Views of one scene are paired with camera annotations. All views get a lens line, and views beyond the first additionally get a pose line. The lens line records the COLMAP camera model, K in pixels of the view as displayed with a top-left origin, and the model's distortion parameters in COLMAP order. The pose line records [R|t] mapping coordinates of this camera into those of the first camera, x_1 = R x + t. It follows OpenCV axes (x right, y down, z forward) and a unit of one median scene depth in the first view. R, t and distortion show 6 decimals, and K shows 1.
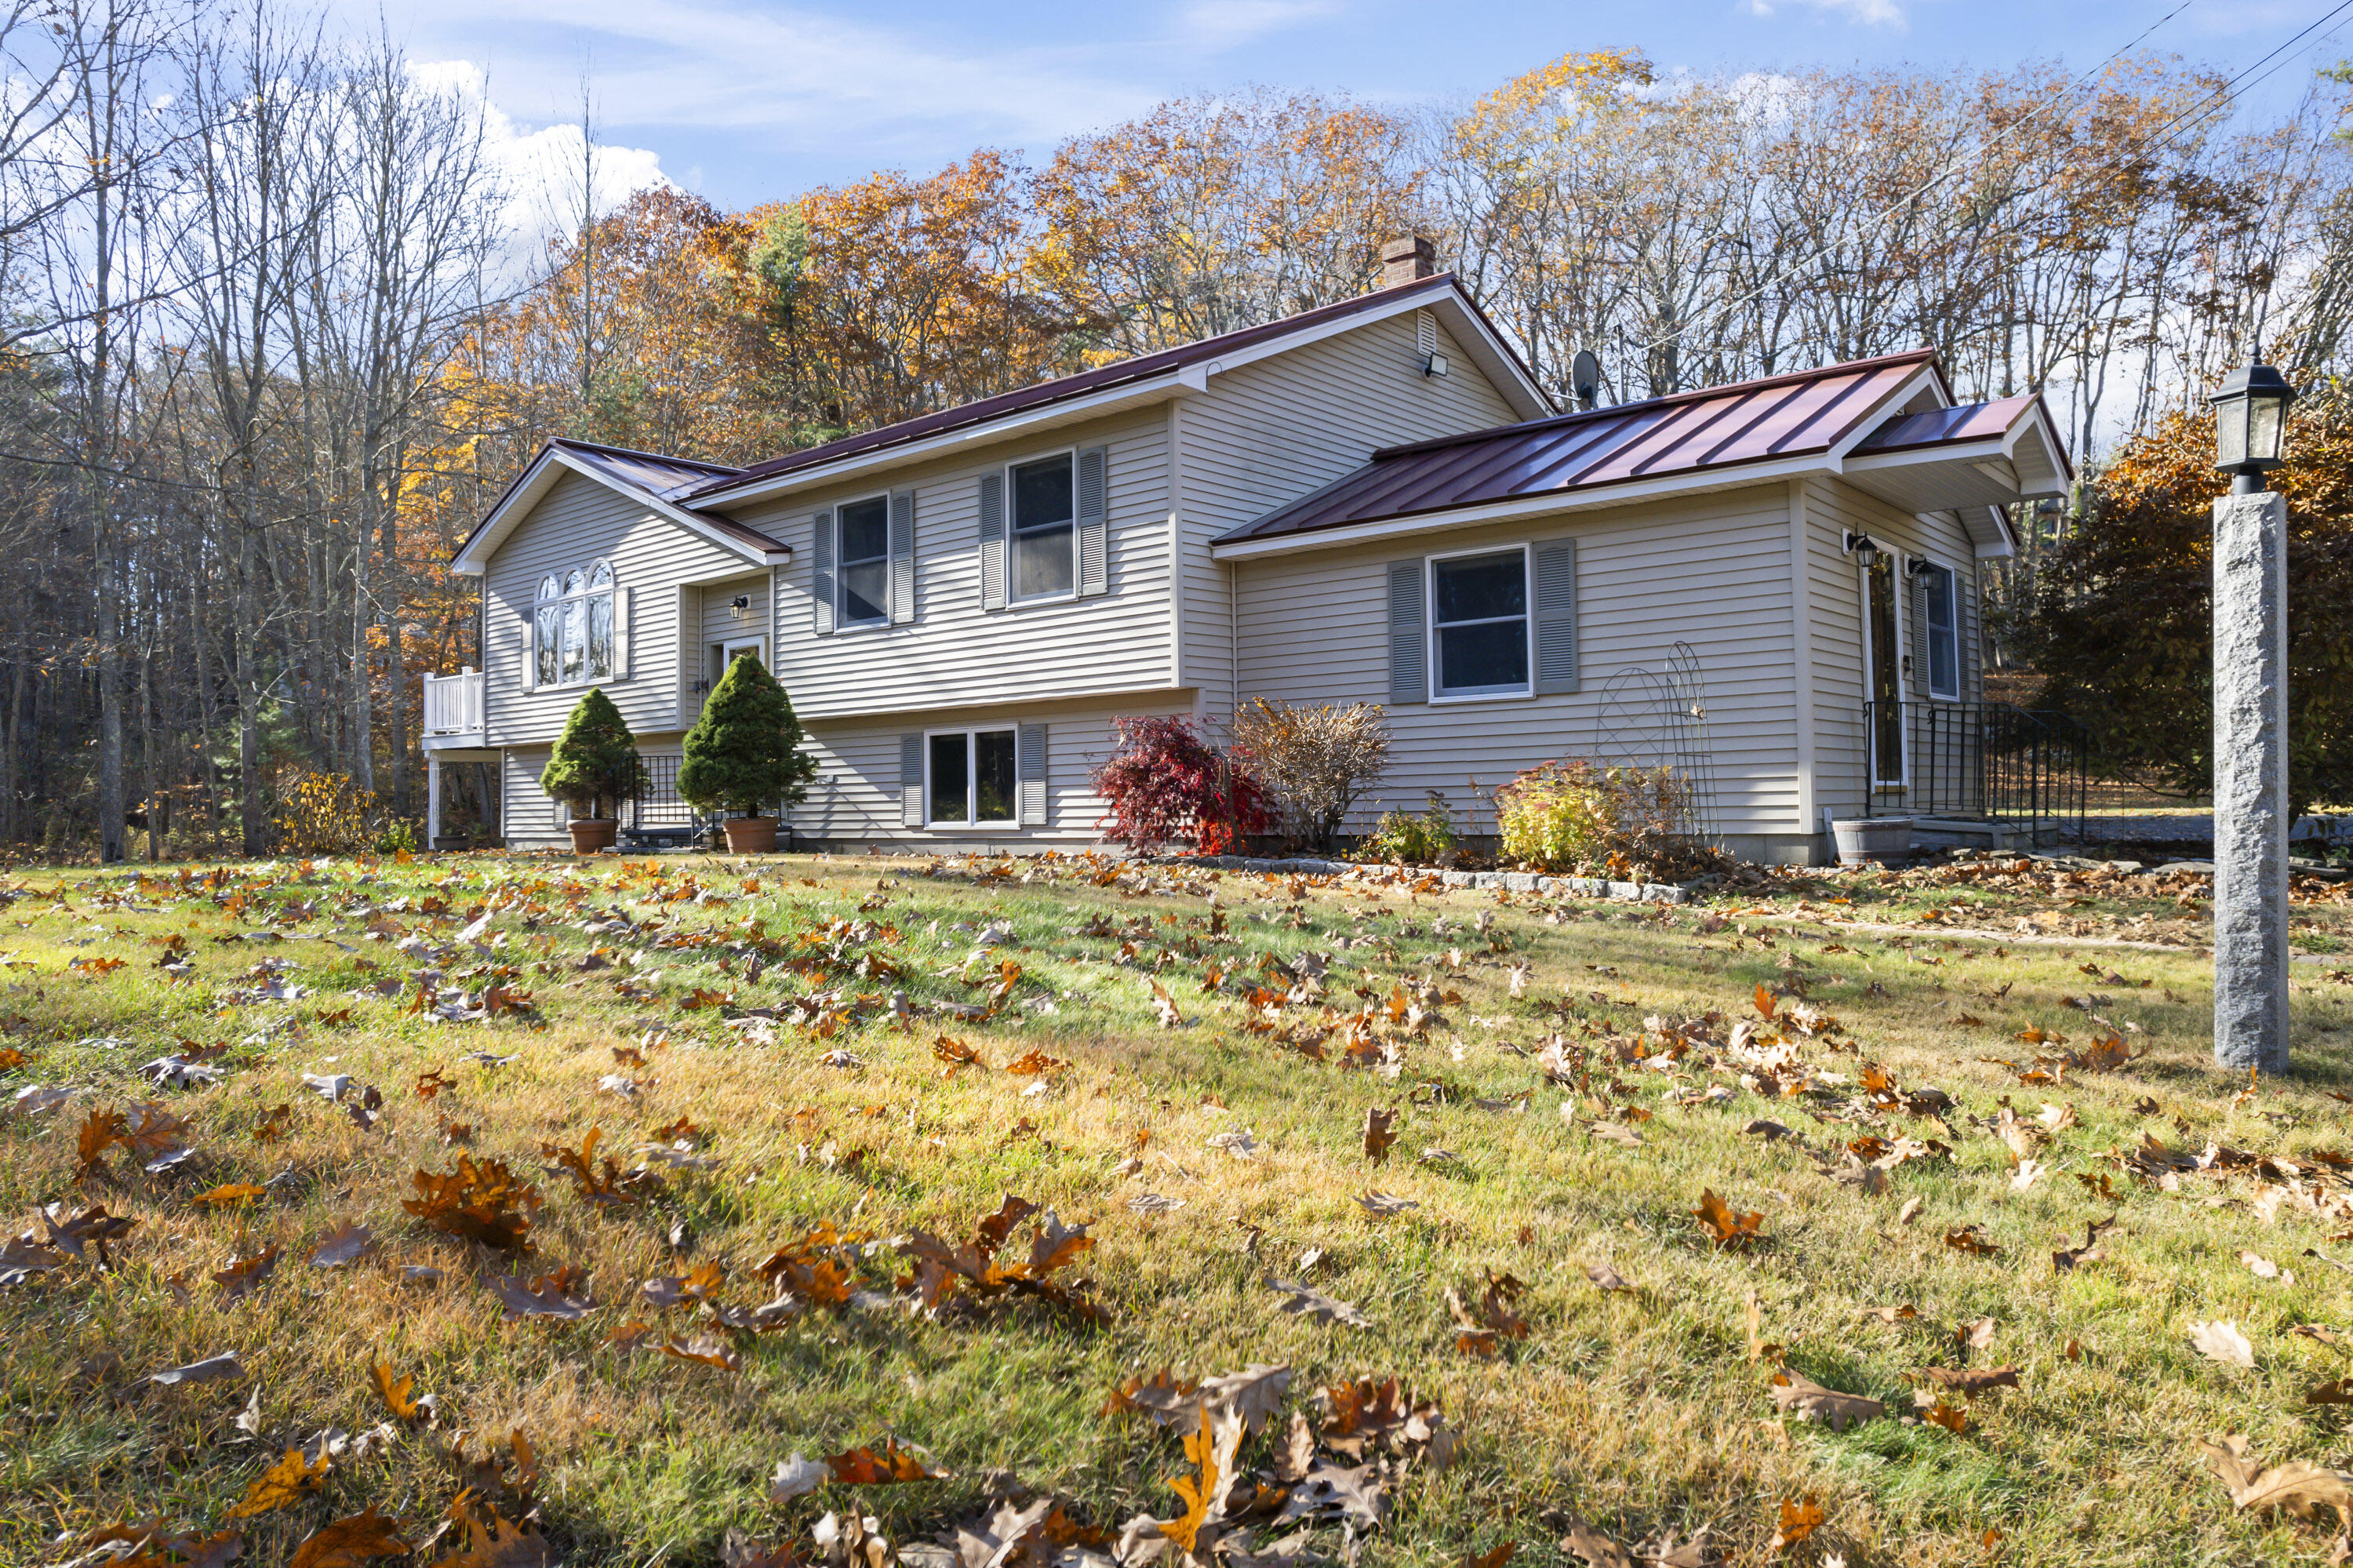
lens RADIAL K [[1473.2, 0, 1197.9], [0, 1473.2, 777.8], [0, 0, 1]] dist [-0.020264, -0.001784]
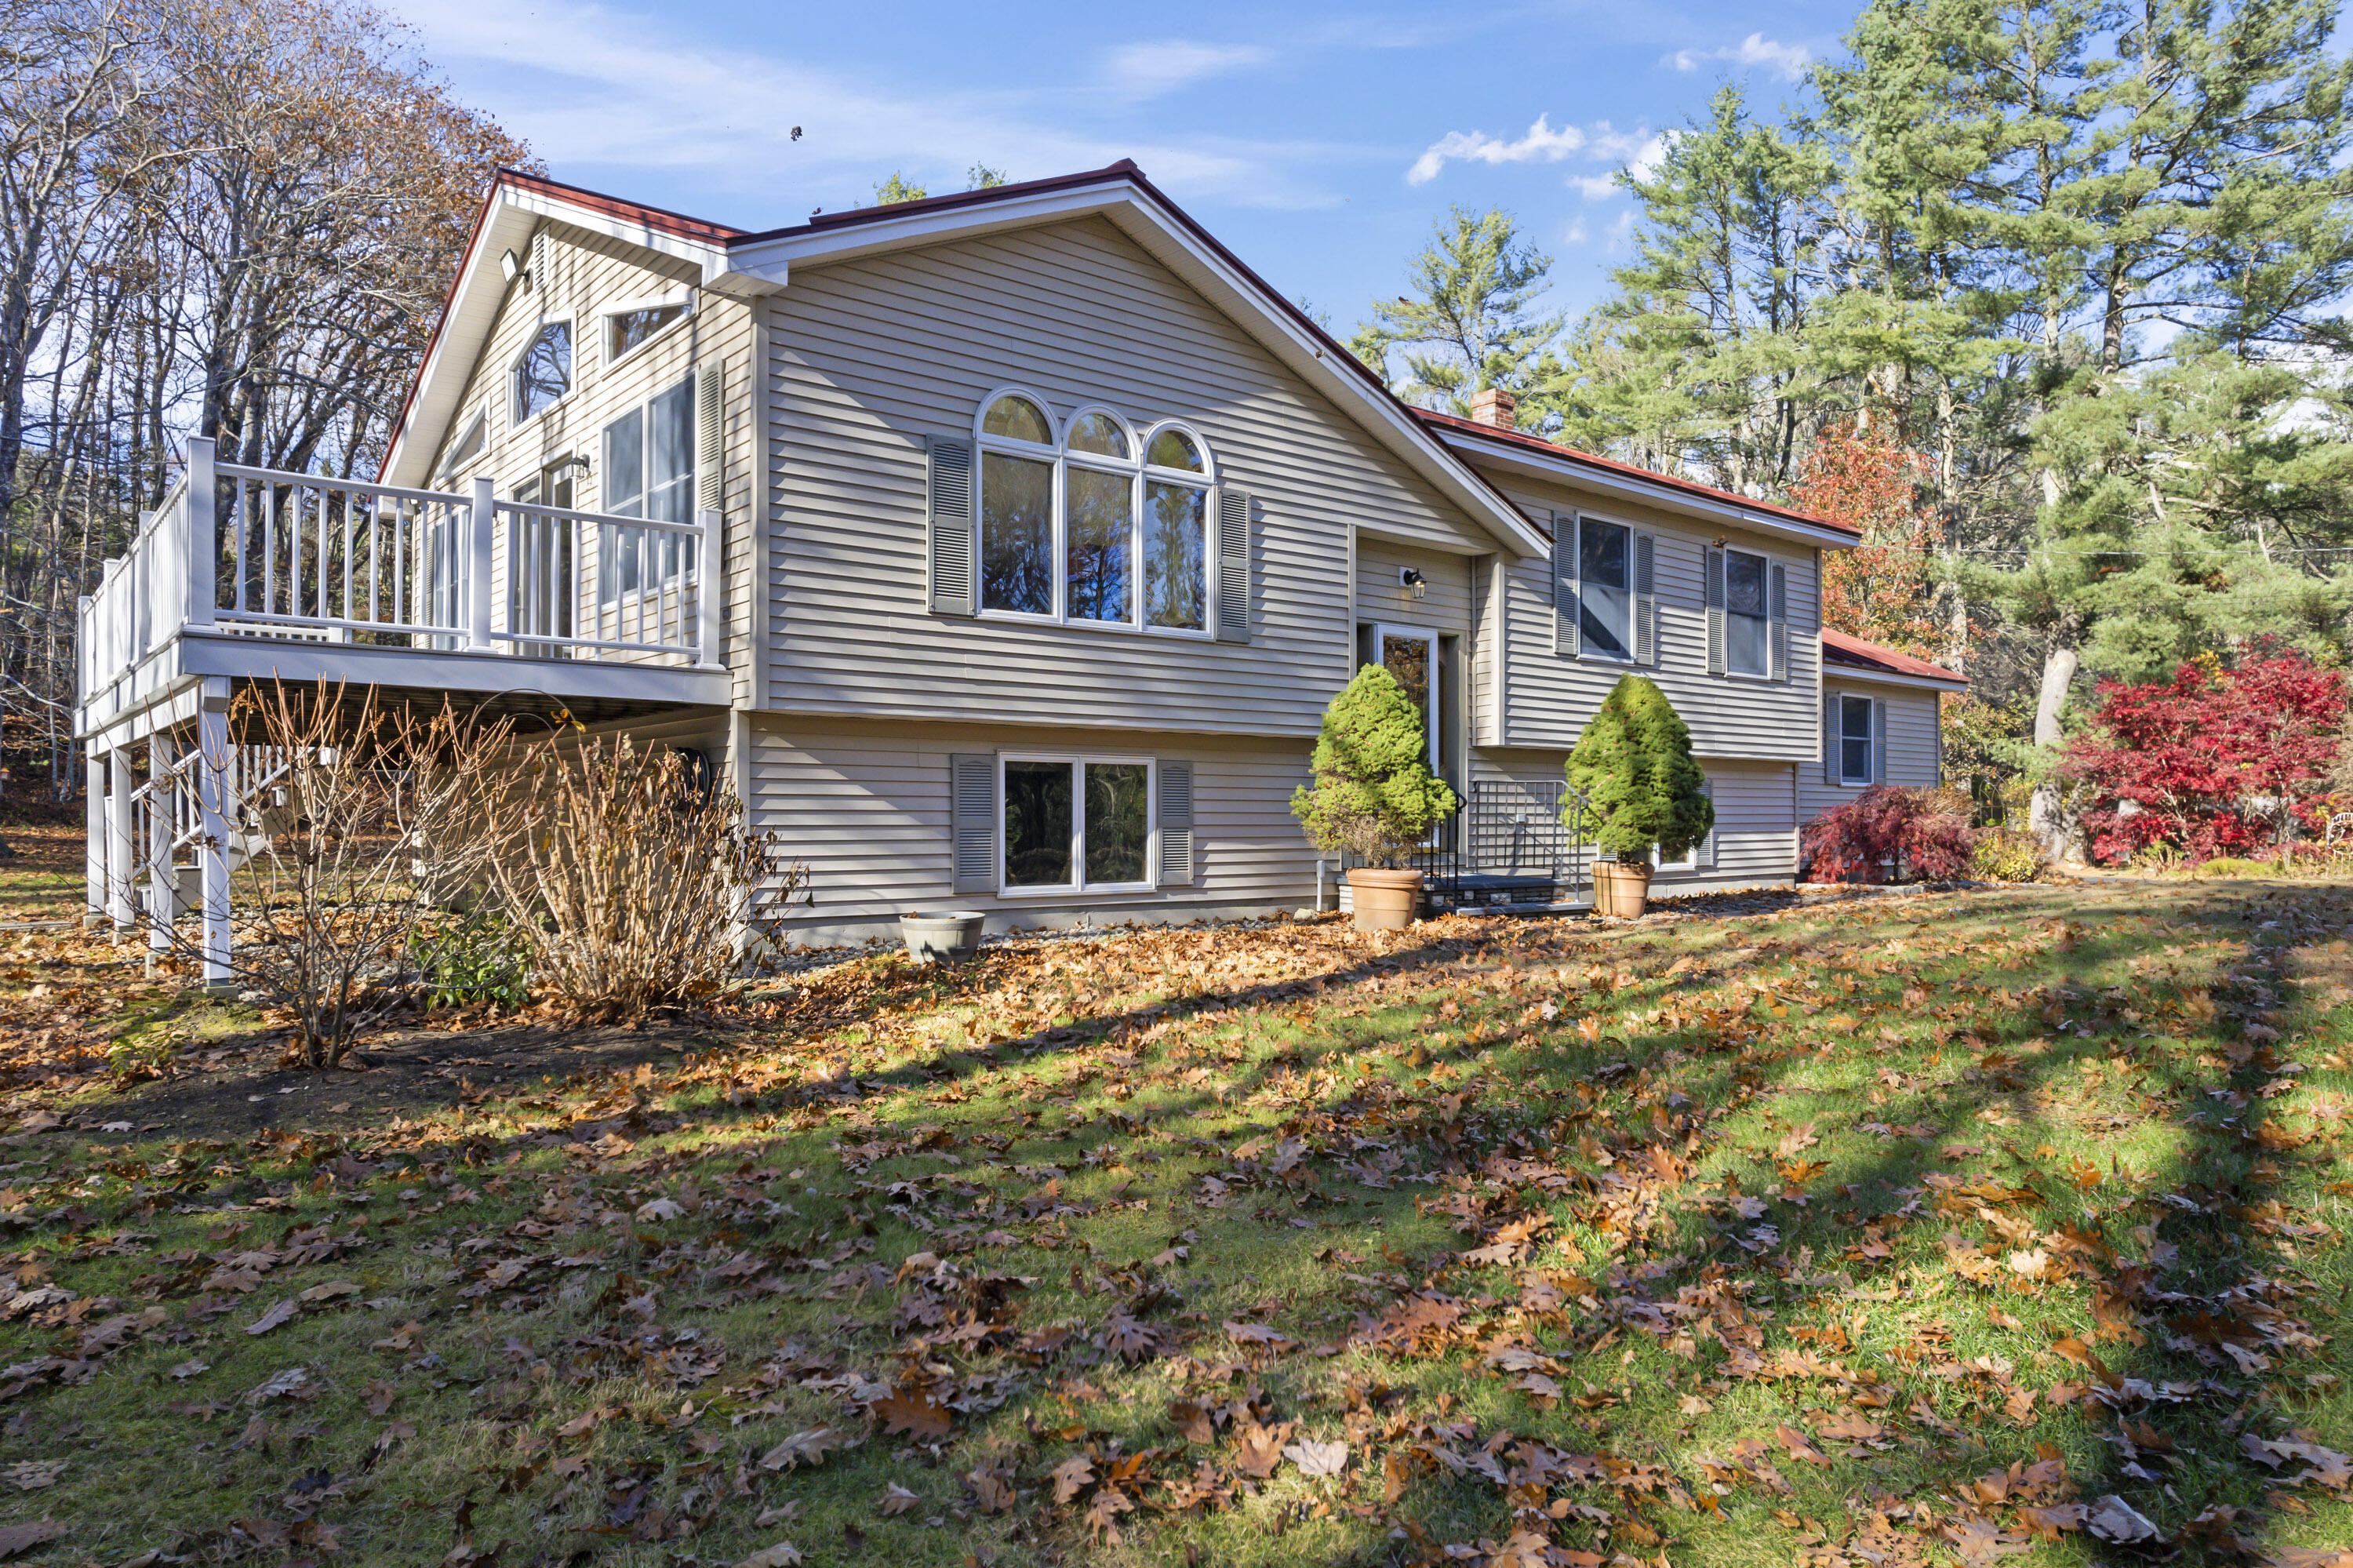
lens RADIAL K [[1563.2, 0, 1188.5], [0, 1563.2, 797.9], [0, 0, 1]] dist [-0.000900, -0.000015]
pose [[0.143212, 0.053756, 0.988231, -1.313844], [0.003053, 0.998495, -0.054757, 0.042786], [-0.989687, 0.010858, 0.142832, 1.182203]]
